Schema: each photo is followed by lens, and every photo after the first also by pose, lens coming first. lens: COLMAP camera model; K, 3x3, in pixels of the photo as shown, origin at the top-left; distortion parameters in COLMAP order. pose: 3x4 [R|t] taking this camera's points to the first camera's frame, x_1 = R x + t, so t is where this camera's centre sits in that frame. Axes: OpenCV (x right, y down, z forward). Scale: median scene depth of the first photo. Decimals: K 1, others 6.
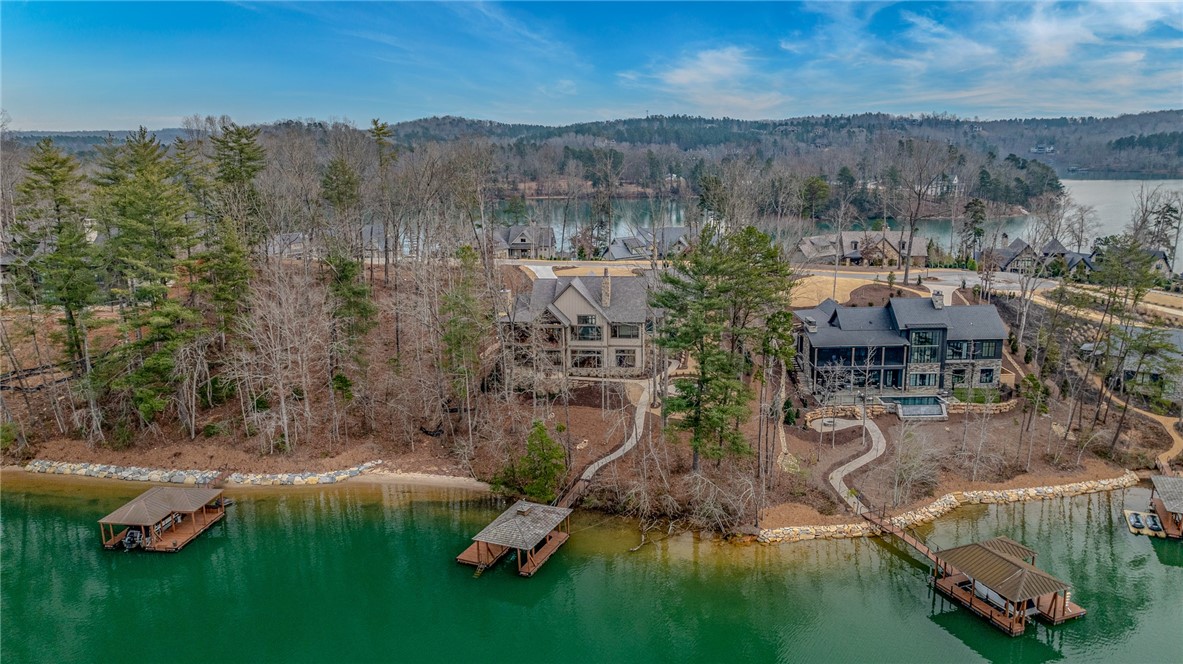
lens RADIAL K [[886.4, 0, 591.5], [0, 886.4, 332.0], [0, 0, 1]] dist [0.000746, 0.007277]
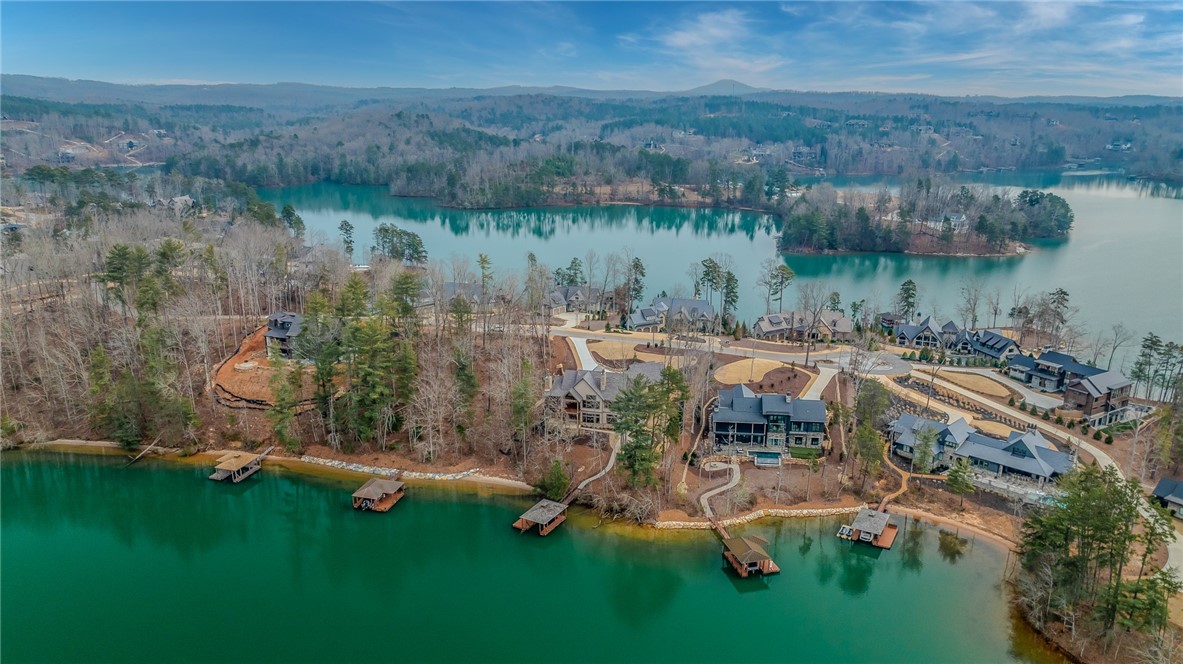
lens RADIAL K [[866.2, 0, 591.5], [0, 866.2, 332.0], [0, 0, 1]] dist [-0.010950, 0.065211]
pose [[0.994371, 0.054994, -0.090564, 0.162641], [-0.050150, 0.997231, 0.054915, -0.269966], [0.093333, -0.050064, 0.994375, -0.842375]]
